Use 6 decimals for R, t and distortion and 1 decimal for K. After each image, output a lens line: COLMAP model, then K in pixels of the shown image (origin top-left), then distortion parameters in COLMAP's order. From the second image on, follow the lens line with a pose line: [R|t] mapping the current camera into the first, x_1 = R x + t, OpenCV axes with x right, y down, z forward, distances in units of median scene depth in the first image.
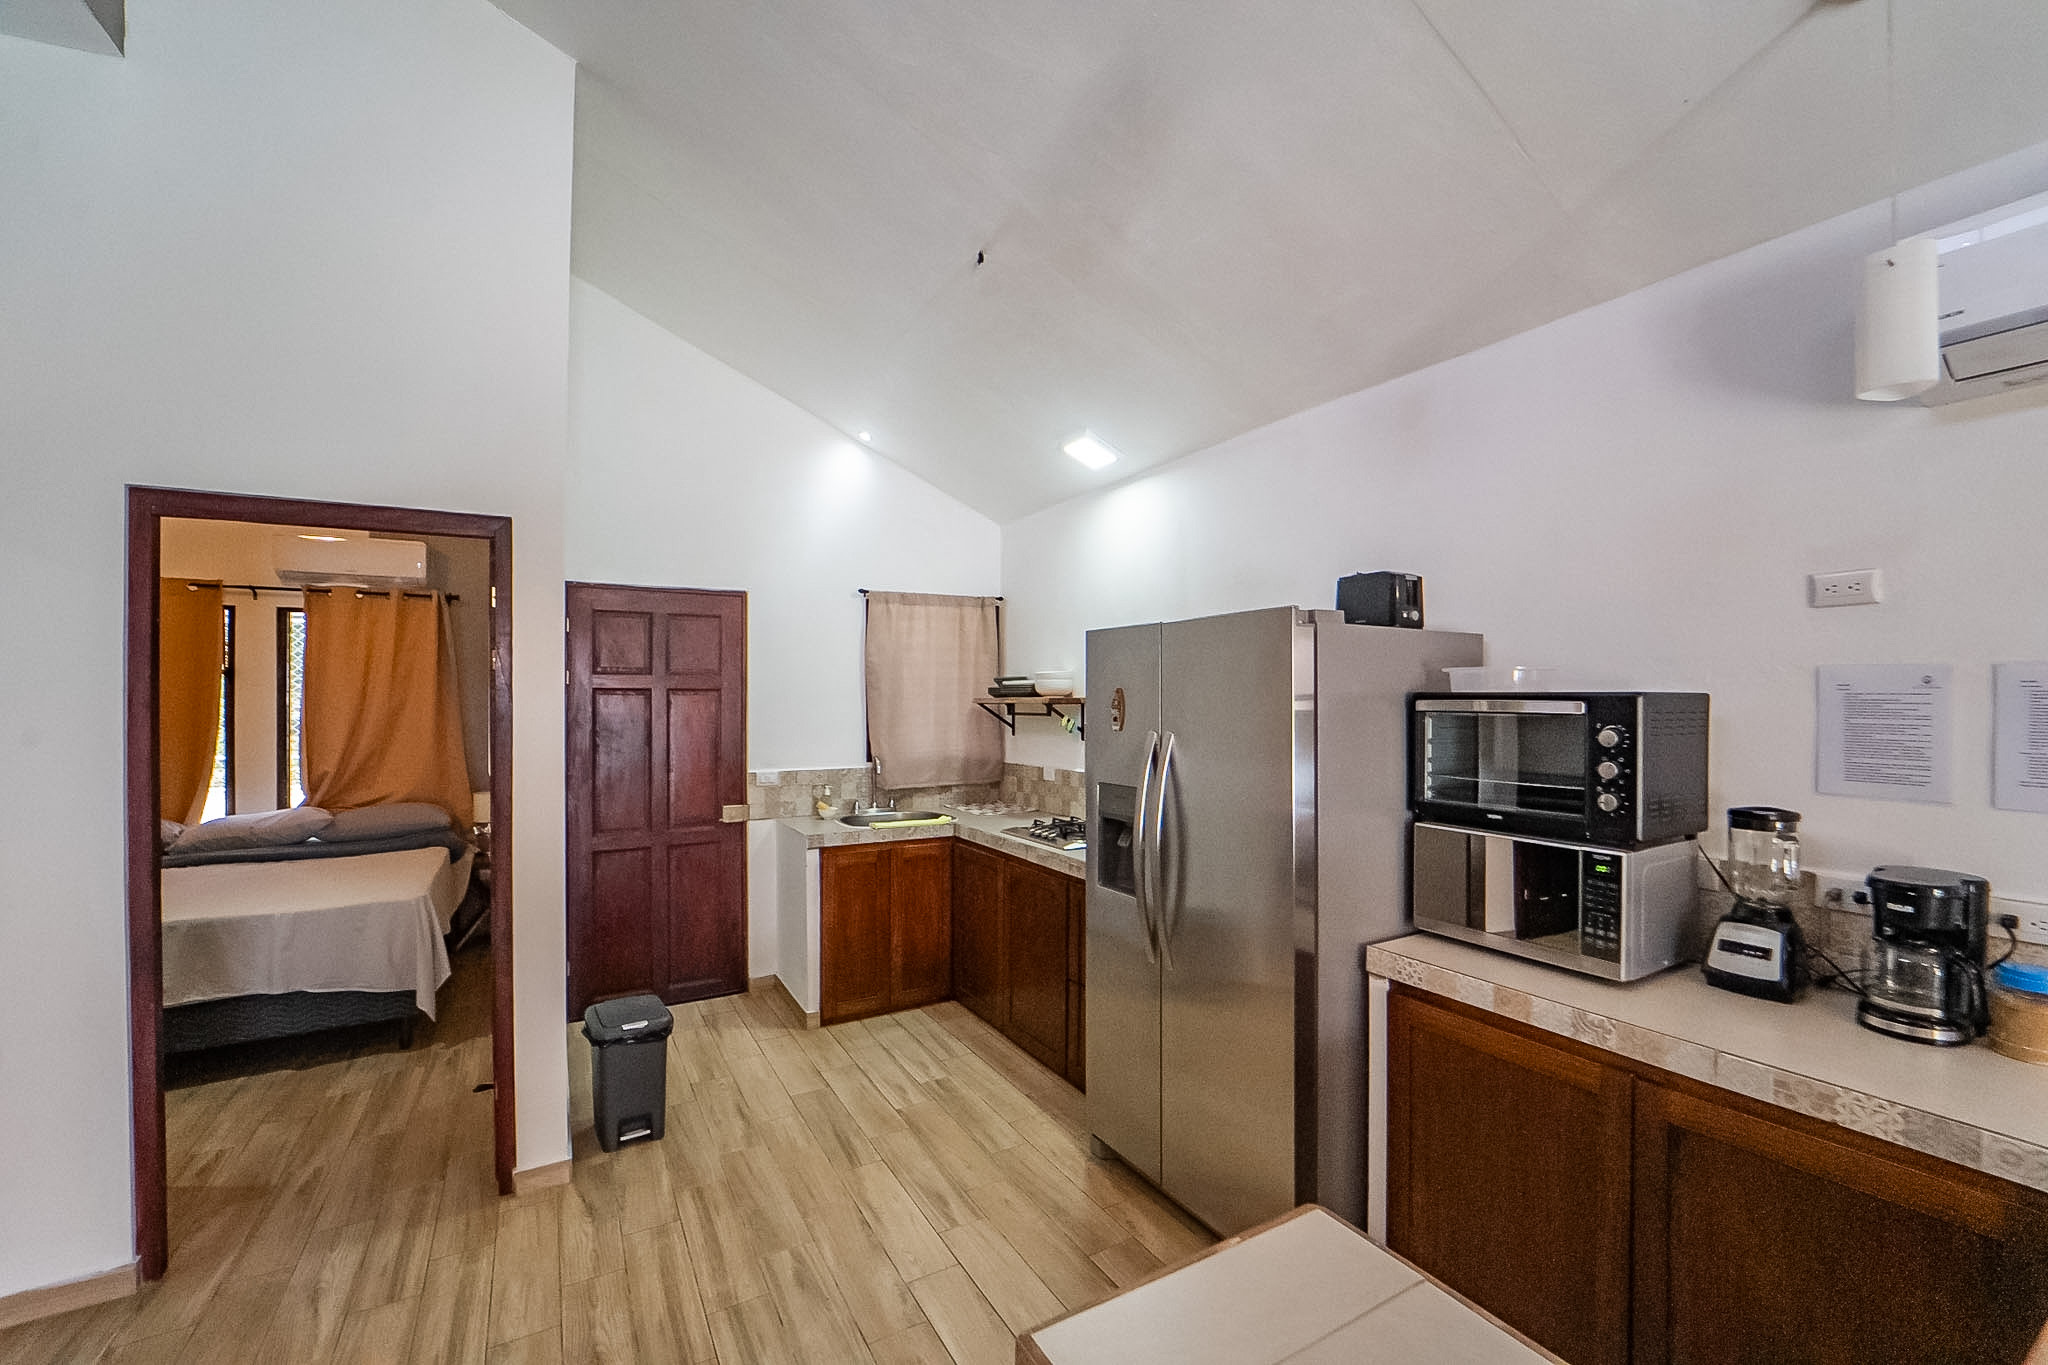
lens RADIAL K [[835.0, 0, 1042.7], [0, 835.0, 693.4], [0, 0, 1]] dist [-0.018762, -0.000632]
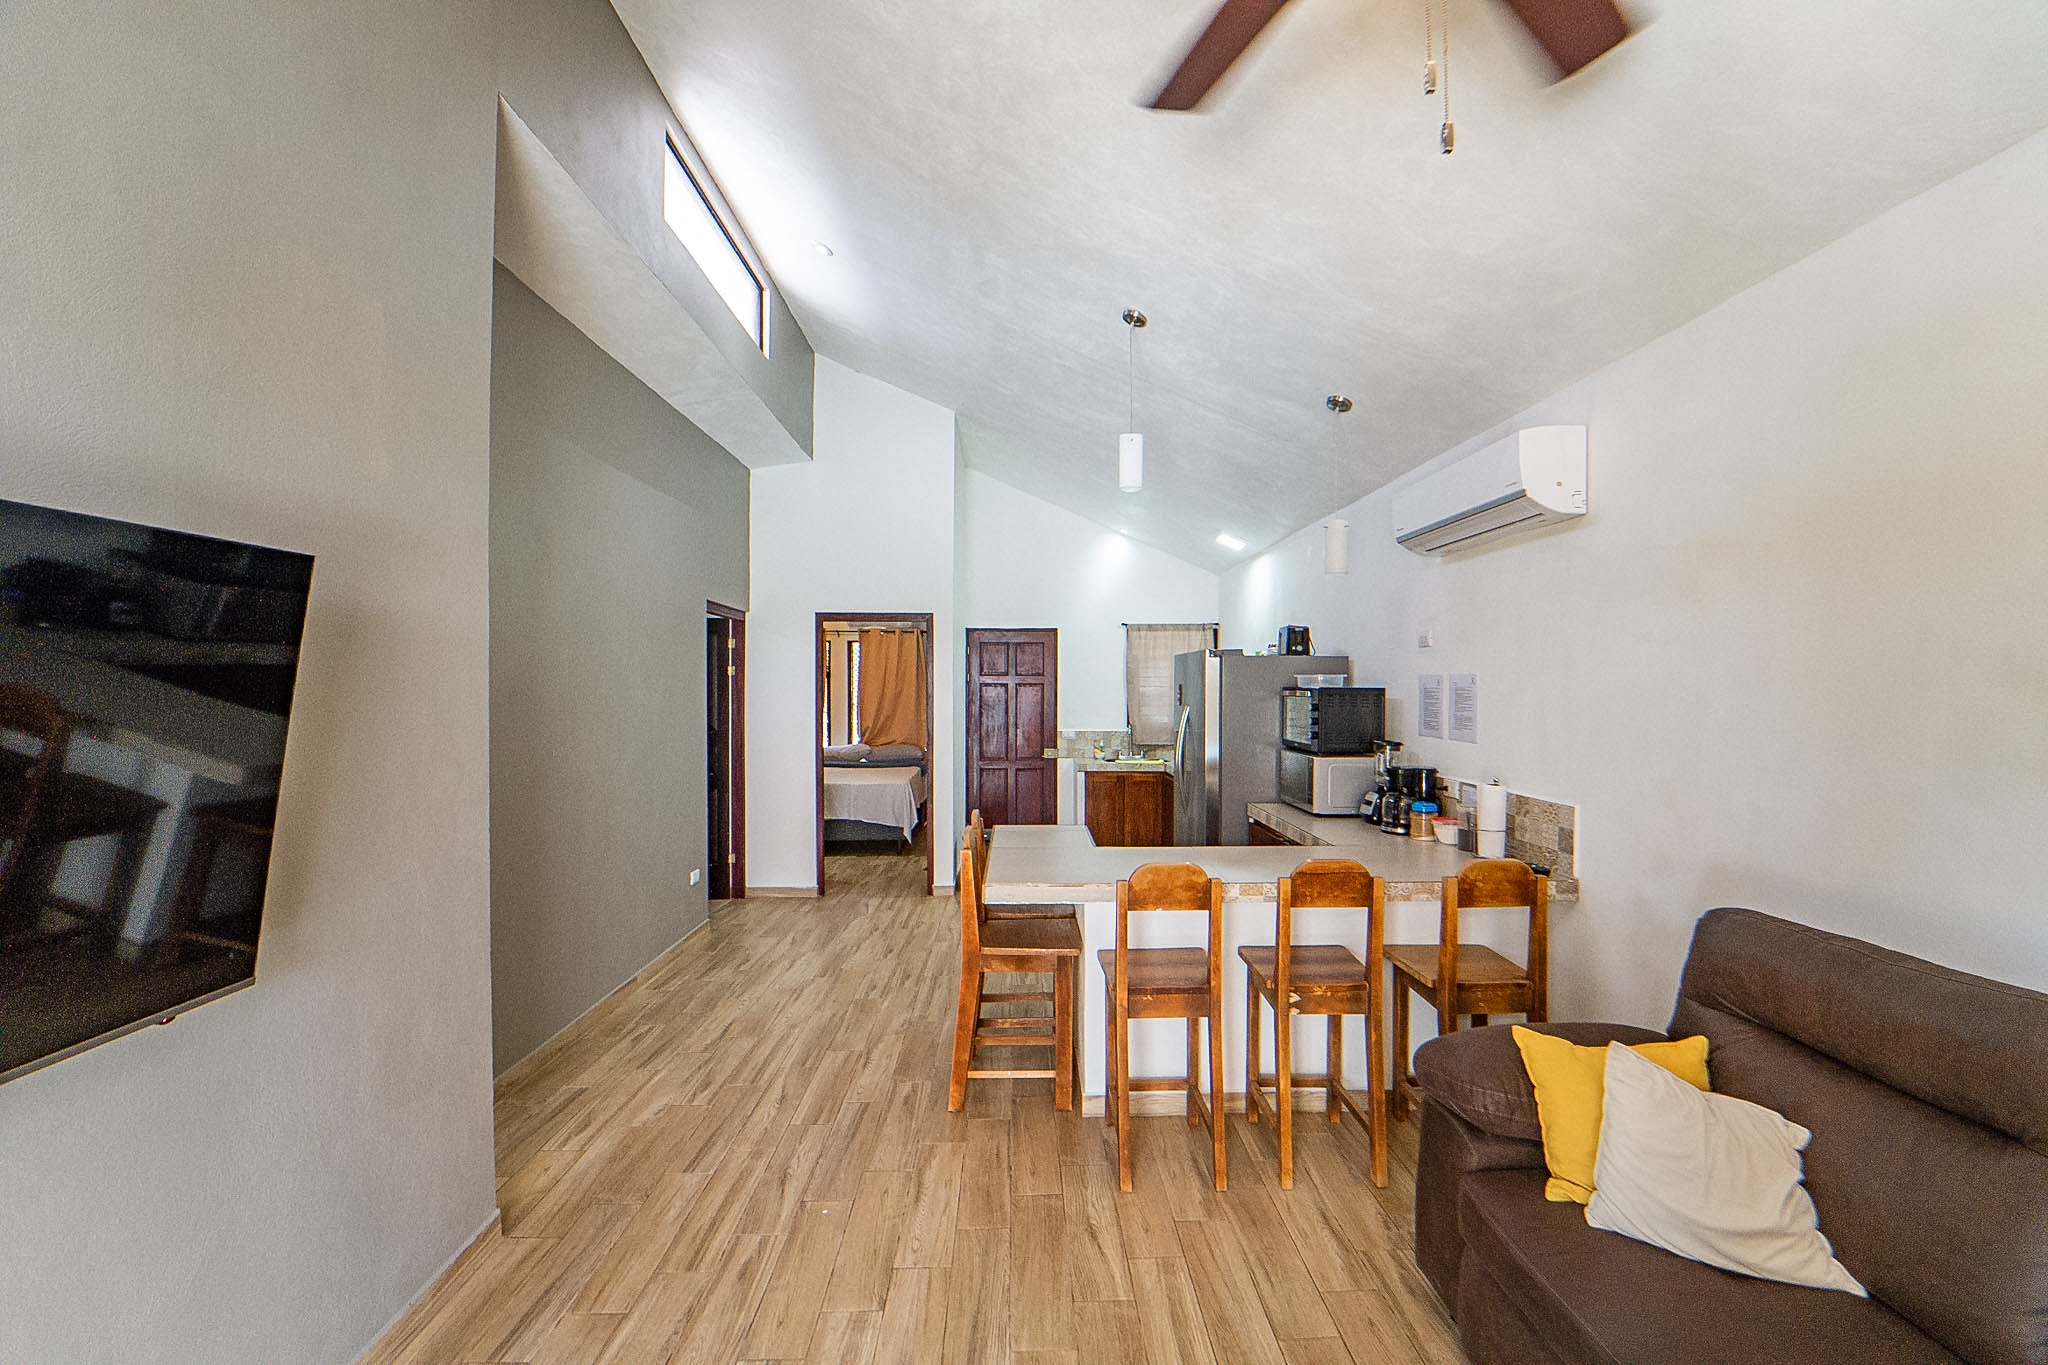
lens RADIAL K [[835.0, 0, 1044.0], [0, 835.0, 691.6], [0, 0, 1]] dist [-0.018762, -0.000632]
pose [[0.876955, 0.004758, -0.480549, 0.608531], [-0.000473, 0.999959, 0.009038, -0.004867], [0.480572, -0.007698, 0.876921, -0.732171]]
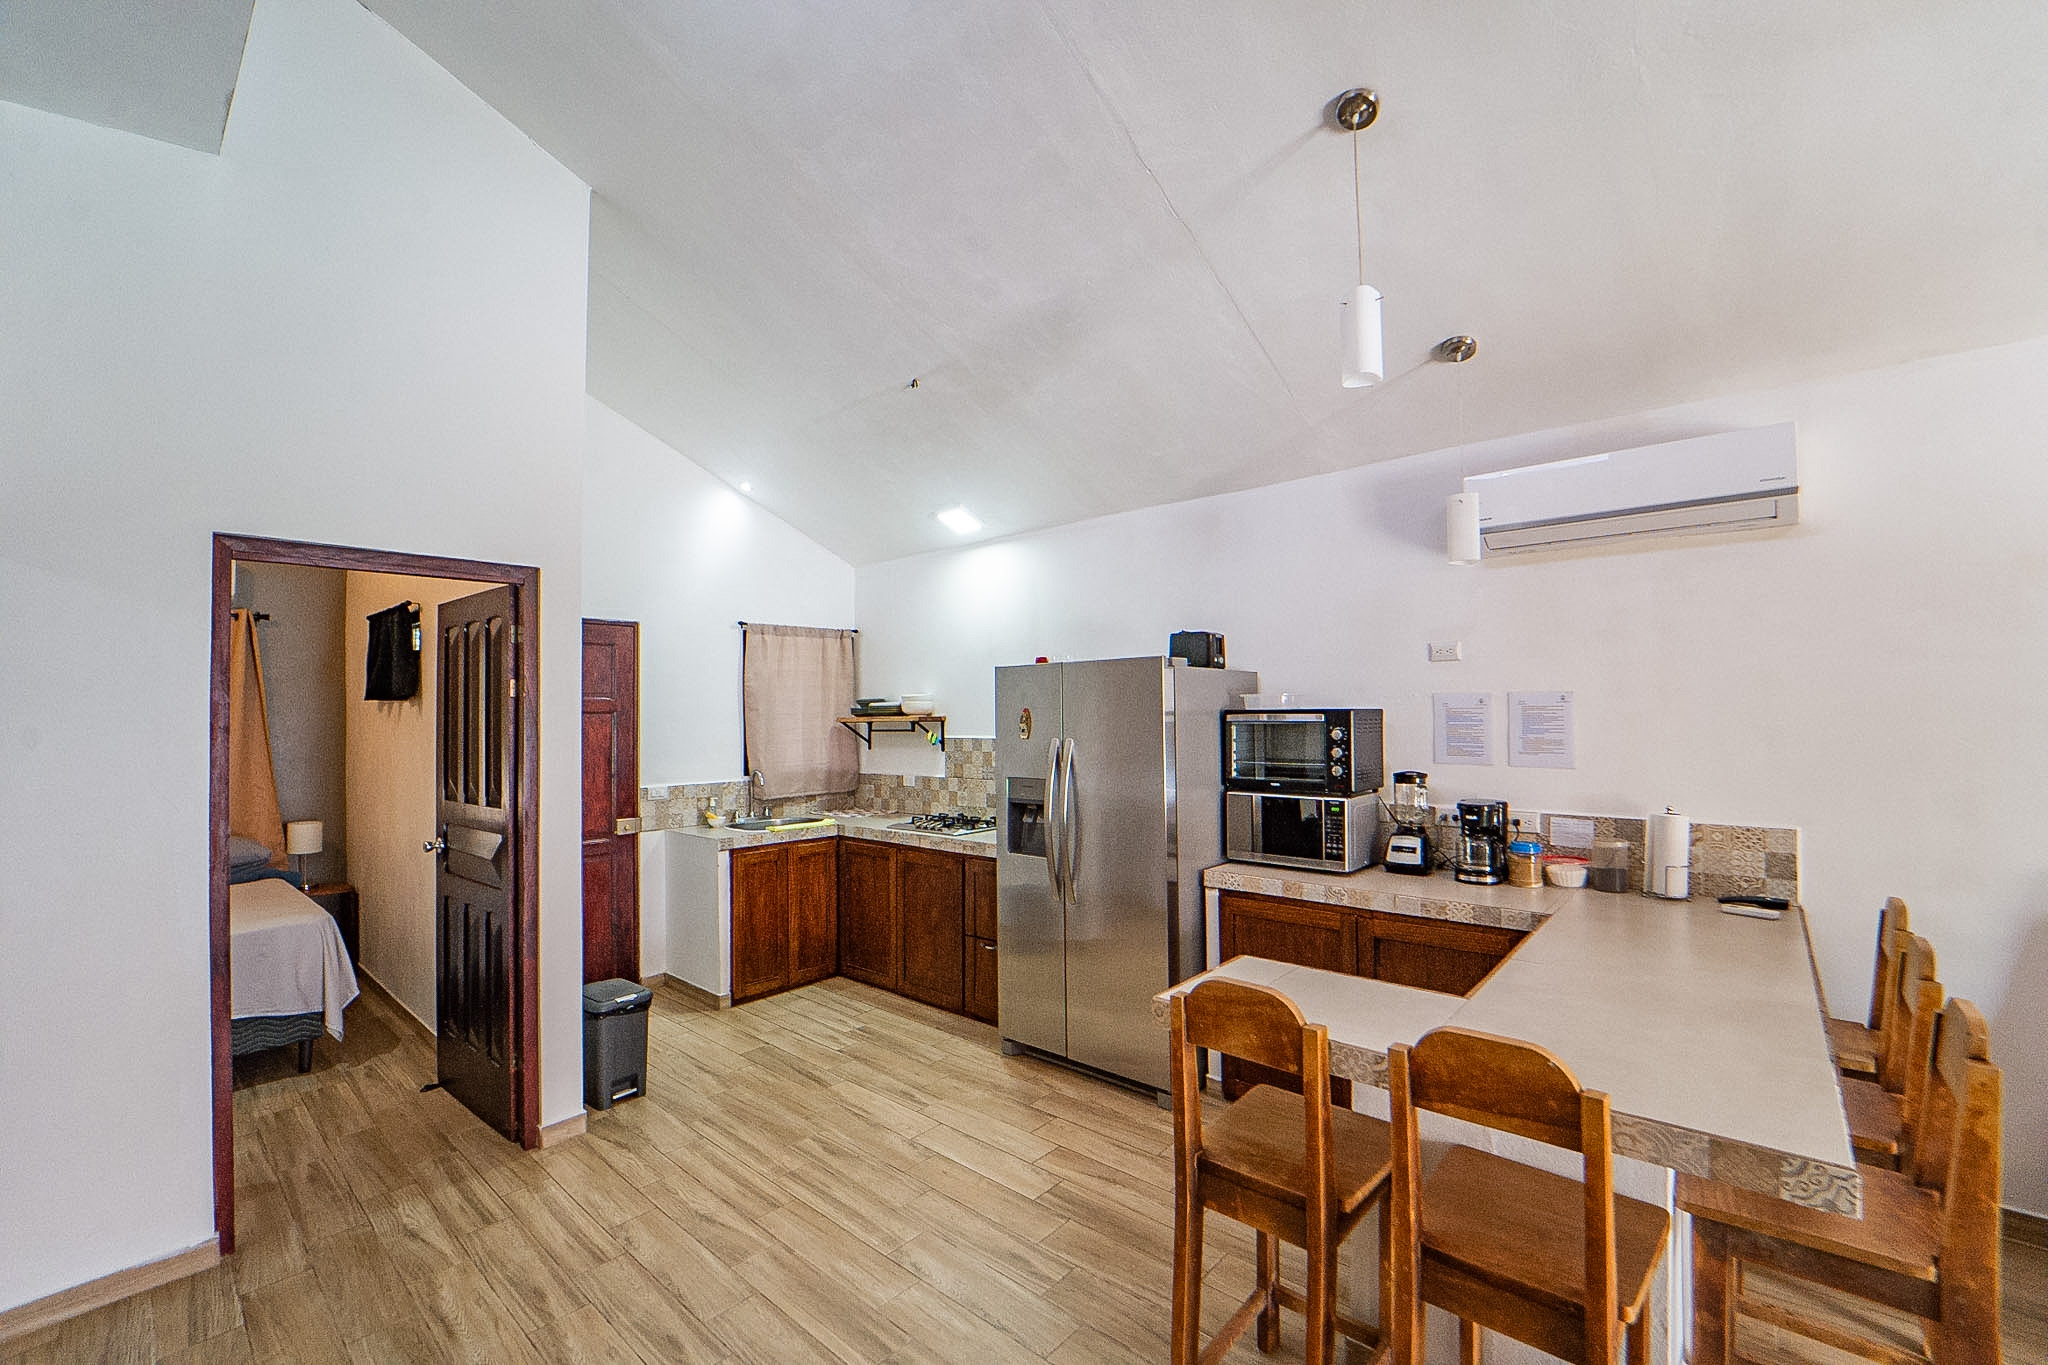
lens RADIAL K [[835.0, 0, 1045.7], [0, 835.0, 693.0], [0, 0, 1]] dist [-0.018762, -0.000632]
pose [[0.948532, -0.001842, 0.316675, -0.250512], [0.009251, 0.999717, -0.021896, -0.000815], [-0.316545, 0.023699, 0.948281, -0.262541]]
